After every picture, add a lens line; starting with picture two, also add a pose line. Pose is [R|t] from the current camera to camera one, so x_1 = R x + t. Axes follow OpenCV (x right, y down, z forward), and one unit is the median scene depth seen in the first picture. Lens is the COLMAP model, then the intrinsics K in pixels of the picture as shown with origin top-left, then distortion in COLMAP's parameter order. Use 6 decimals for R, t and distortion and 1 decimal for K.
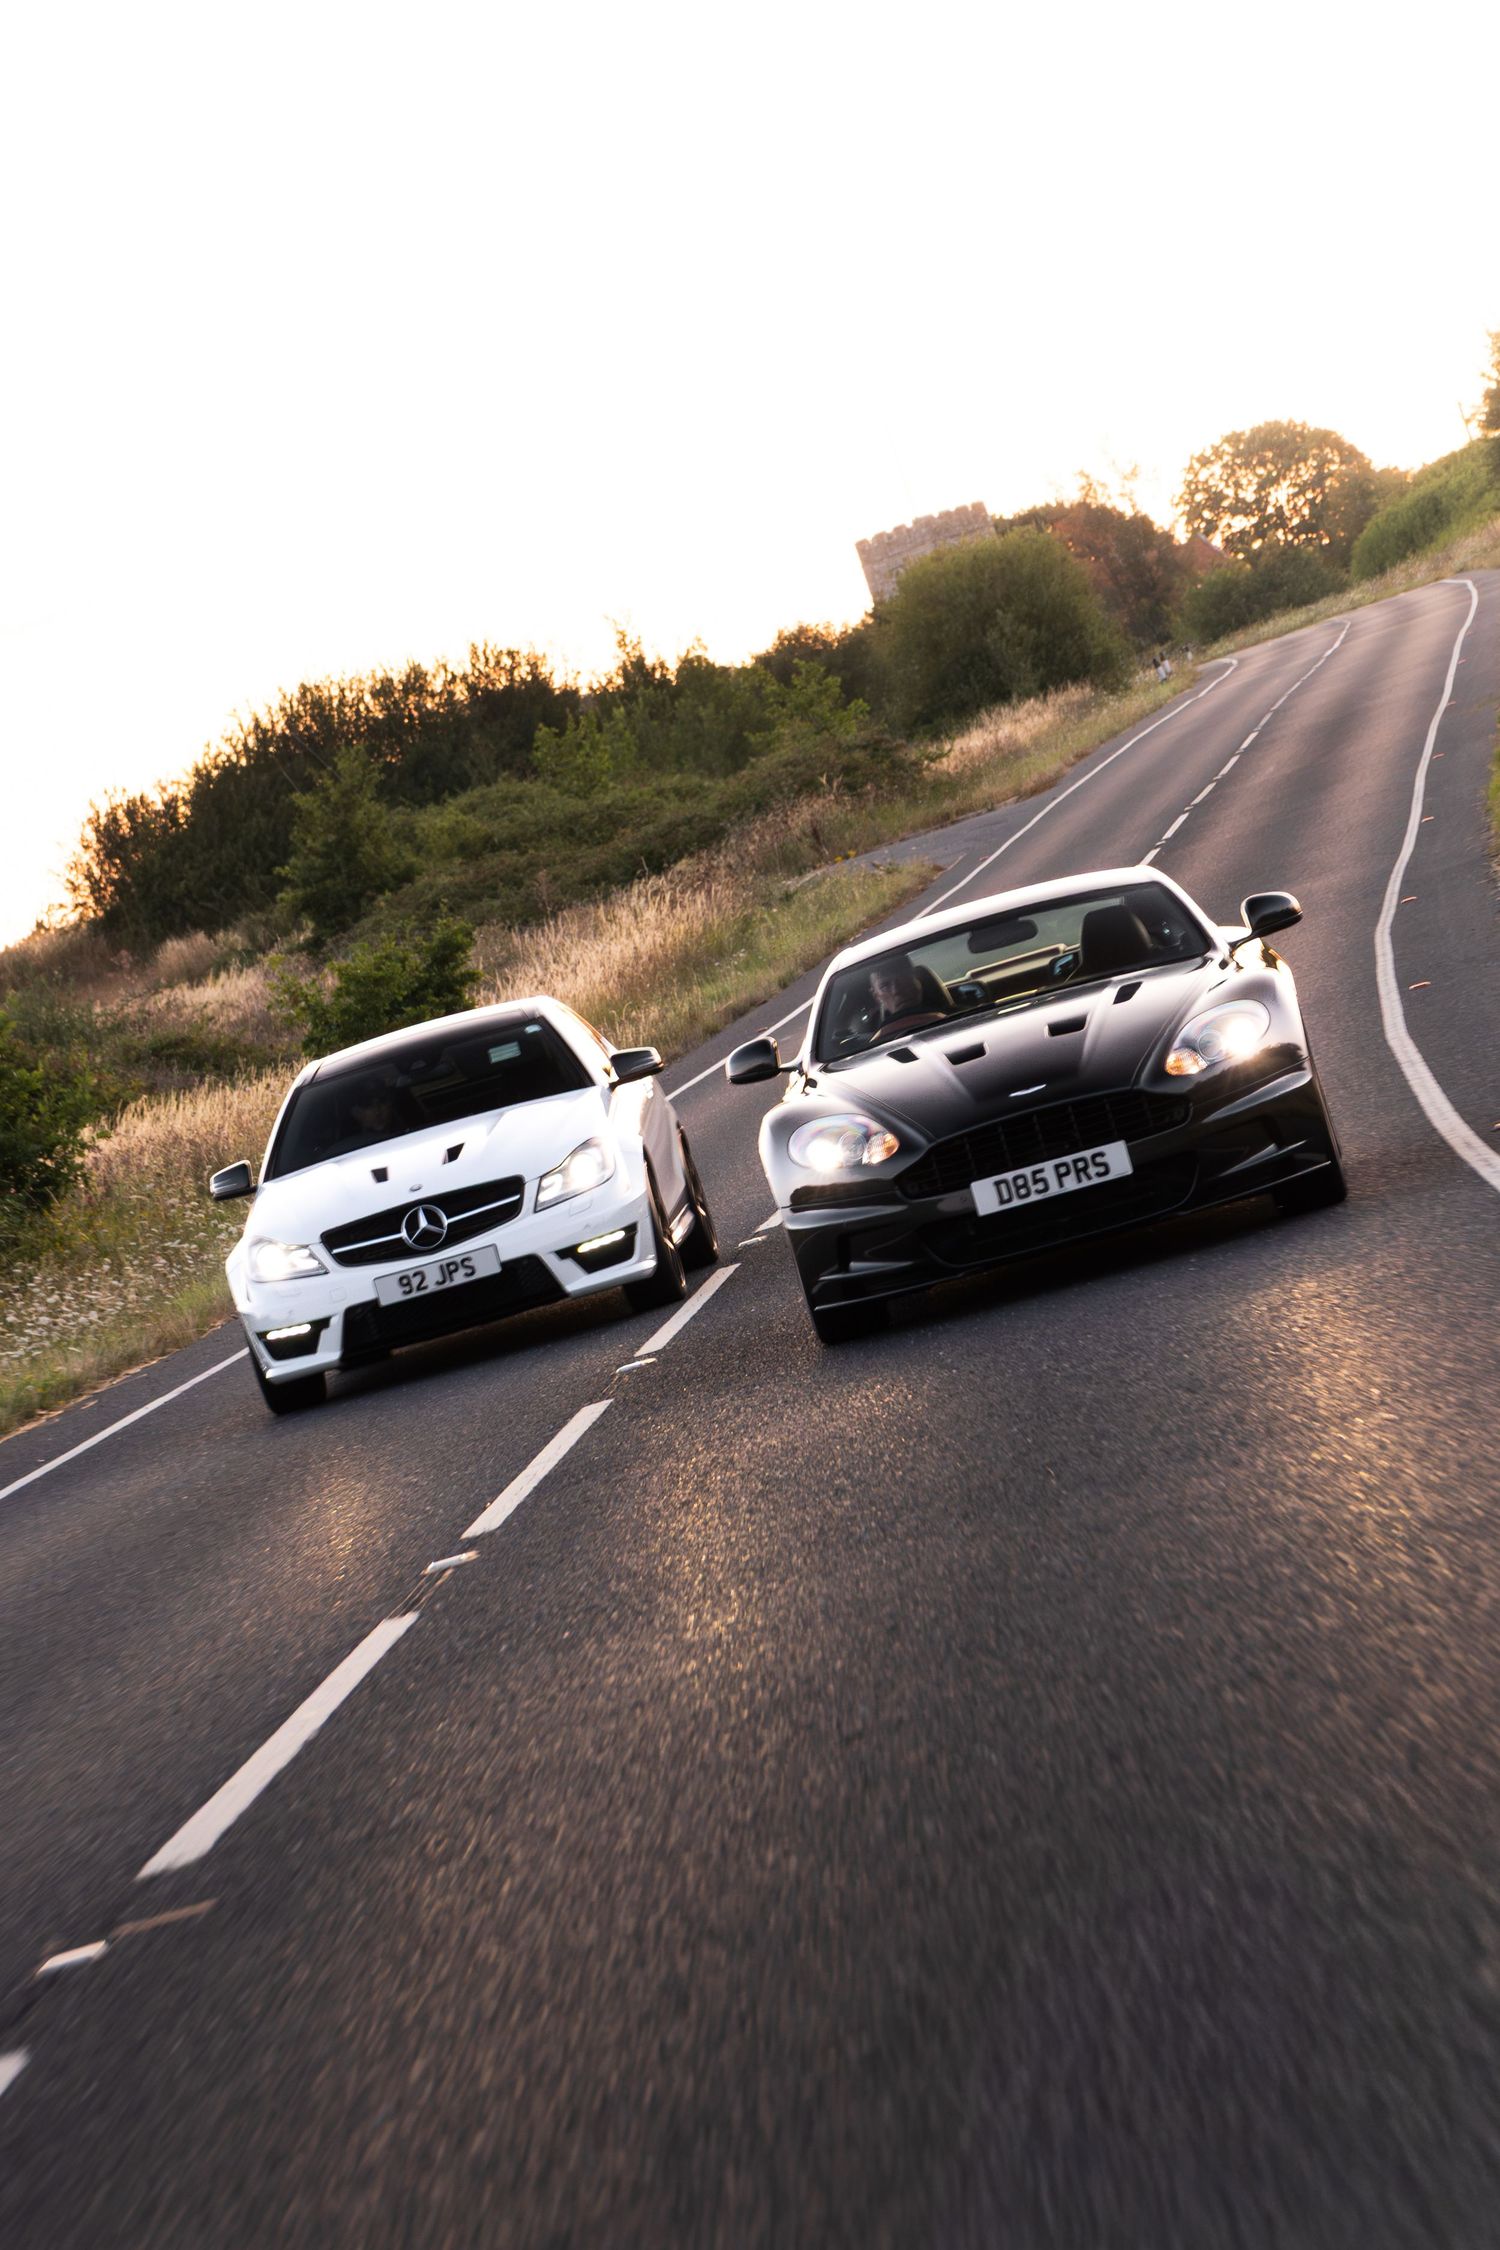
lens RADIAL K [[7593.6, 0, 743.3], [0, 7593.6, 1137.5], [0, 0, 1]] dist [-1.973954, 0.000000]
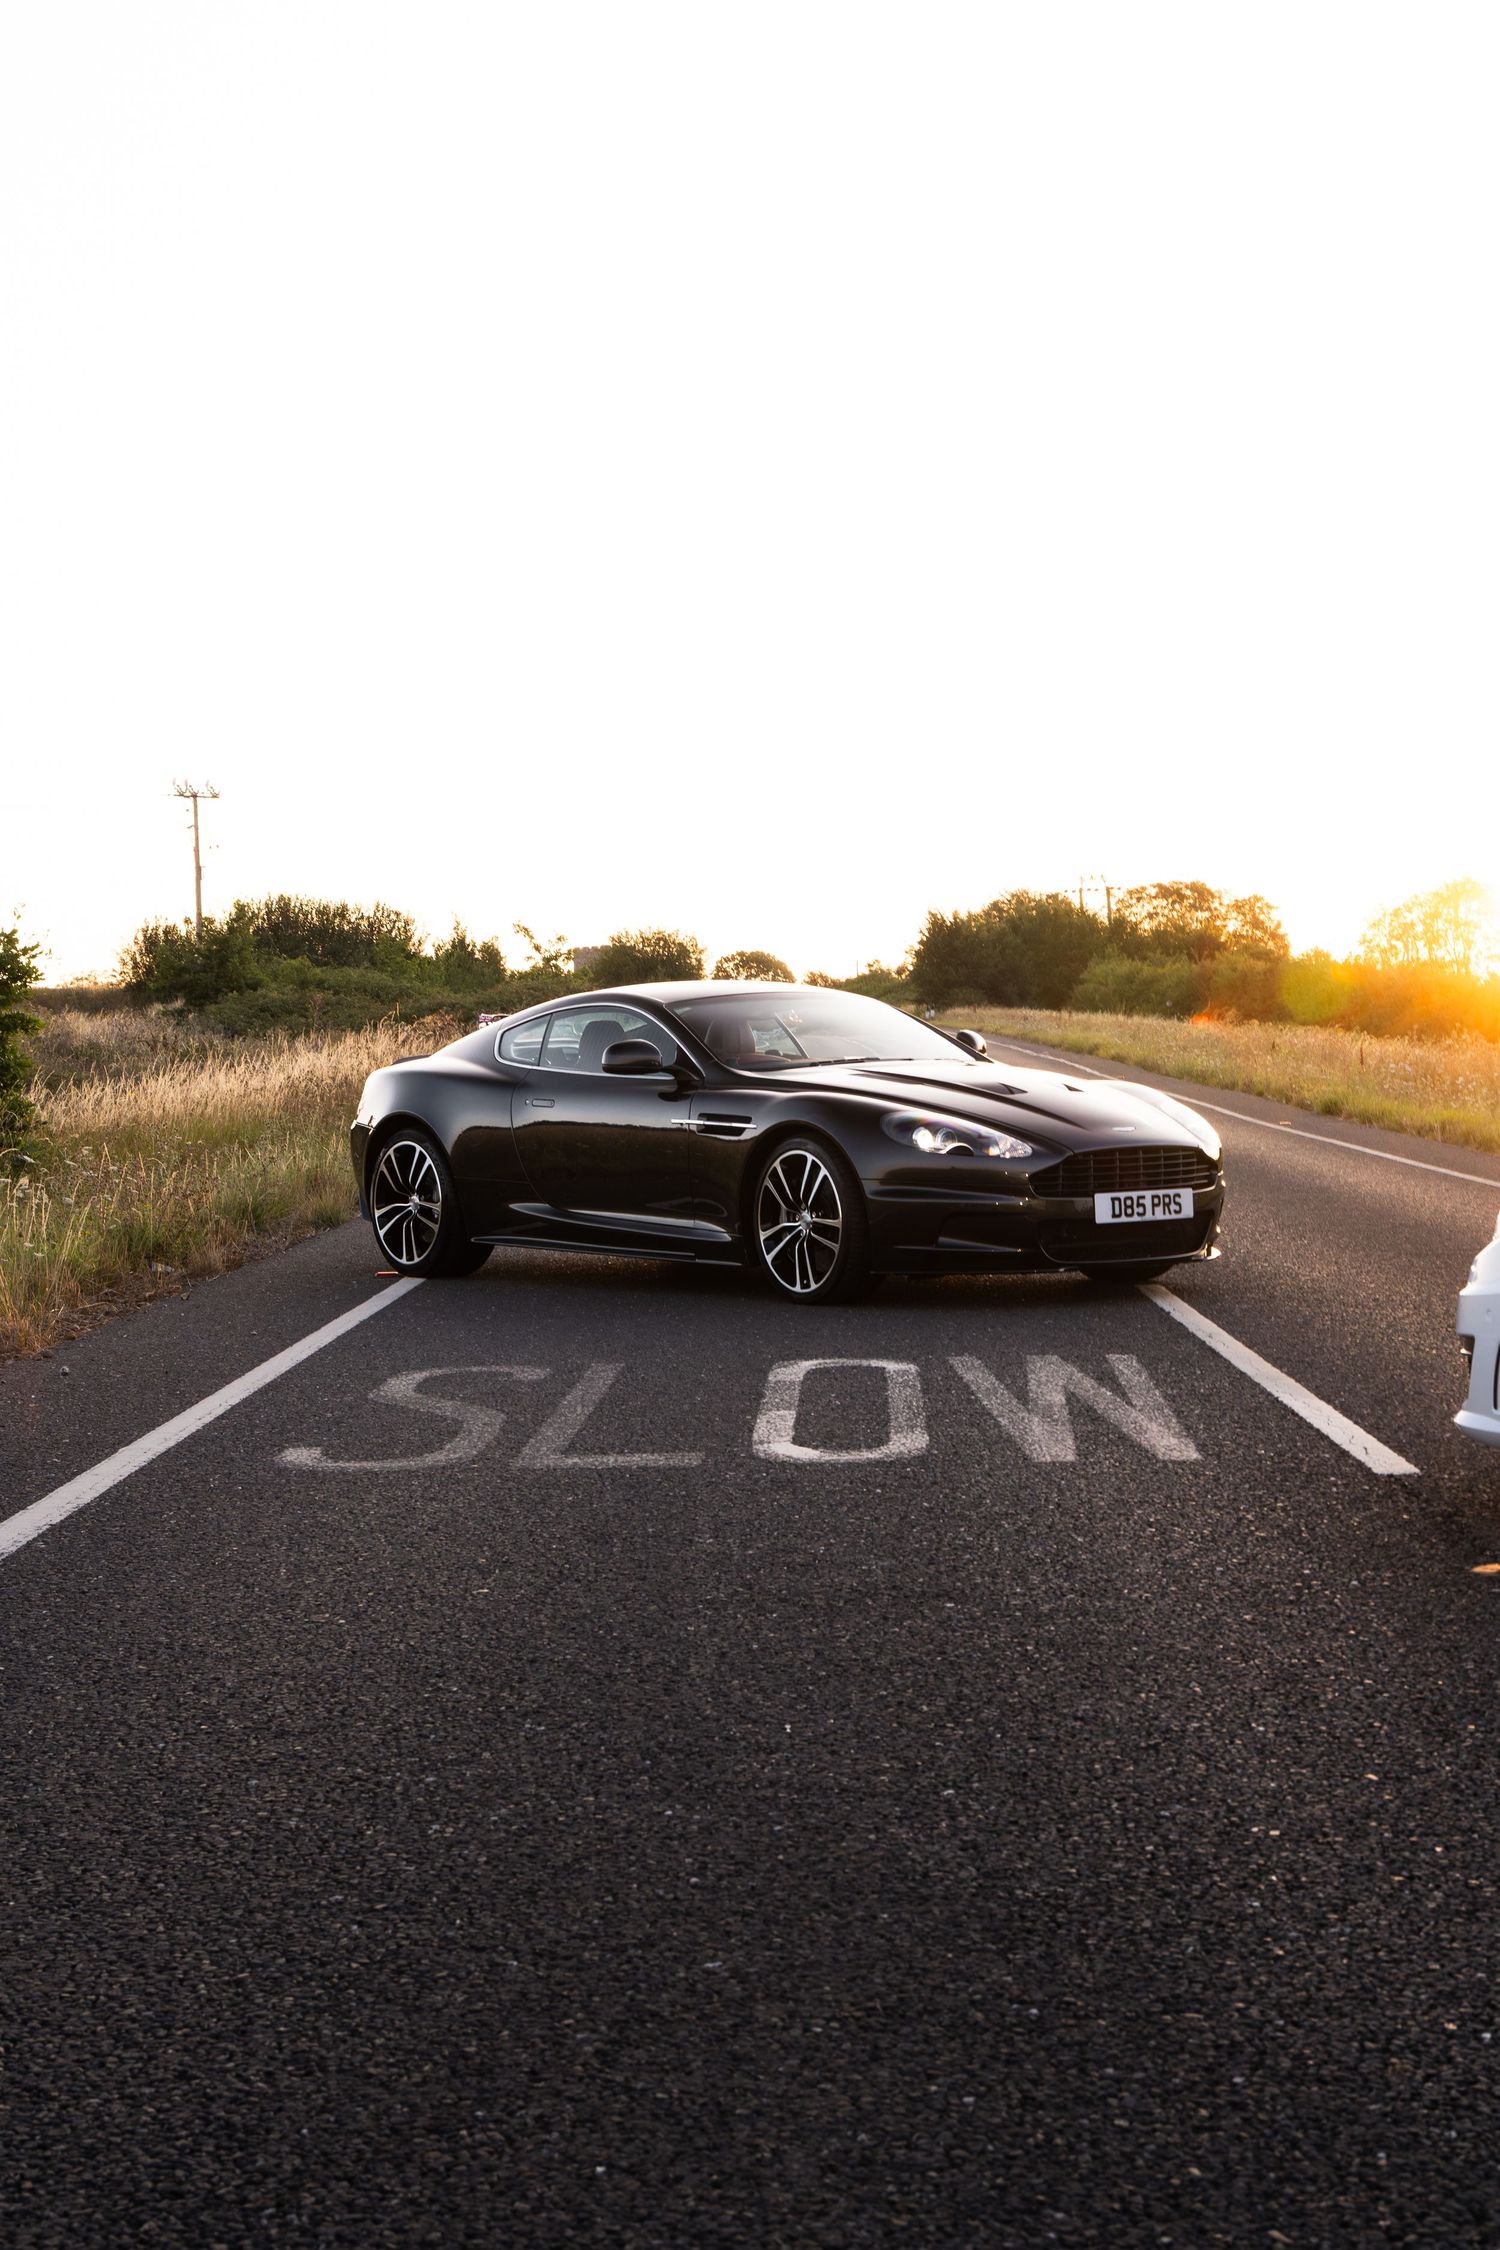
lens RADIAL K [[3621.8, 0, 736.4], [0, 3621.8, 1122.1], [0, 0, 1]] dist [0.028036, 0.000000]
pose [[0.951479, 0.300530, 0.066102, 0.000246], [-0.298119, 0.953515, -0.043972, -0.006286], [-0.076244, 0.022132, 0.996843, 0.241739]]
